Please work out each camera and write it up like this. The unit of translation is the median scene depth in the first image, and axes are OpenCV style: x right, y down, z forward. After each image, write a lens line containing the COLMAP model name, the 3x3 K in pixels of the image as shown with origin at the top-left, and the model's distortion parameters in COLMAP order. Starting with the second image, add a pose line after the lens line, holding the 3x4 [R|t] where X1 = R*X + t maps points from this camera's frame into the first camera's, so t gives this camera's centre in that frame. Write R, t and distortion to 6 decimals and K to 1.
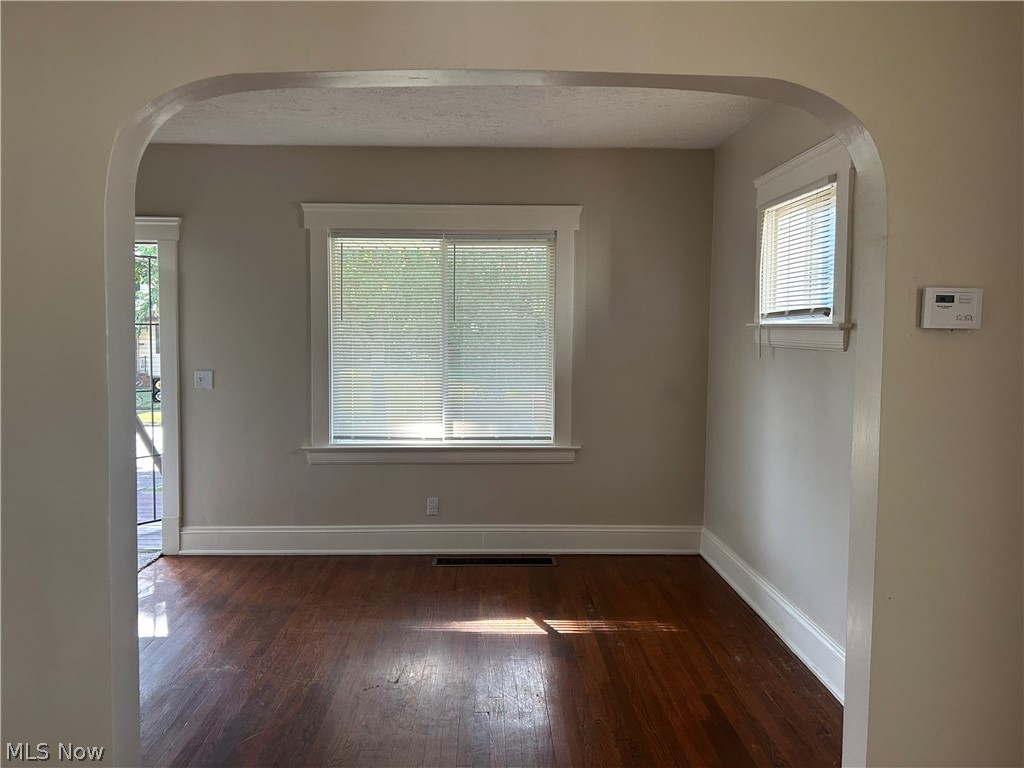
lens RADIAL K [[763.0, 0, 510.9], [0, 763.0, 380.5], [0, 0, 1]] dist [0.053381, -0.069905]
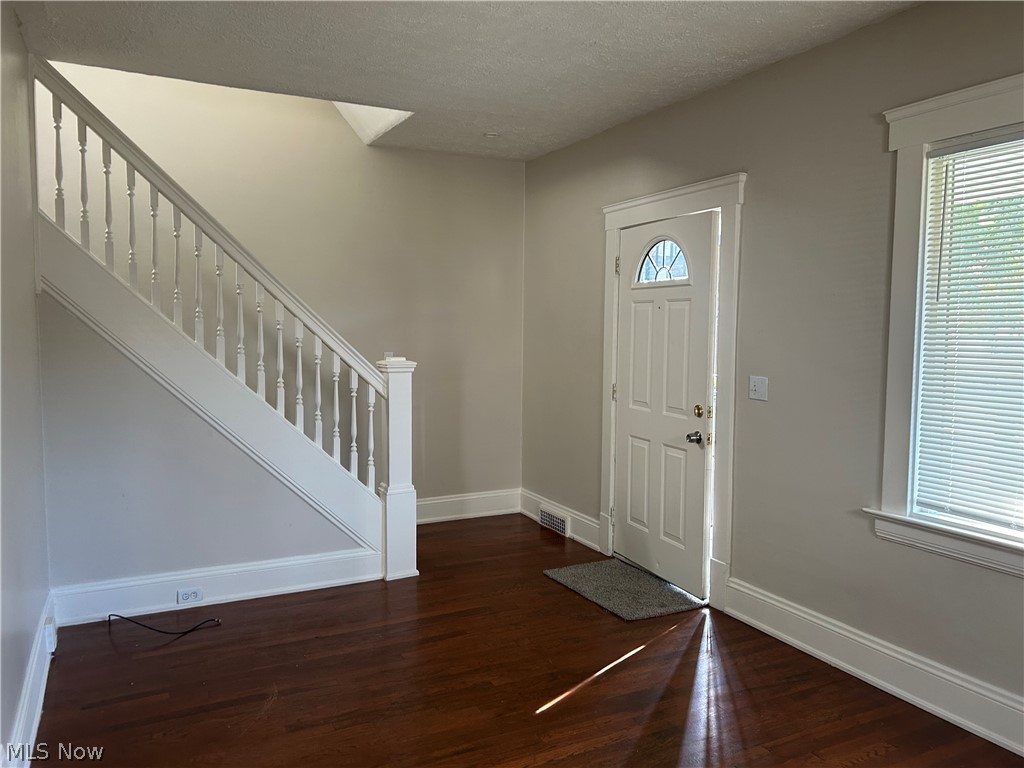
lens RADIAL K [[763.0, 0, 511.2], [0, 763.0, 390.2], [0, 0, 1]] dist [0.053381, -0.069905]
pose [[0.430251, 0.066771, -0.900236, 0.159435], [-0.062518, 0.997070, 0.044075, -0.018117], [0.900542, 0.037318, 0.433165, 0.464581]]
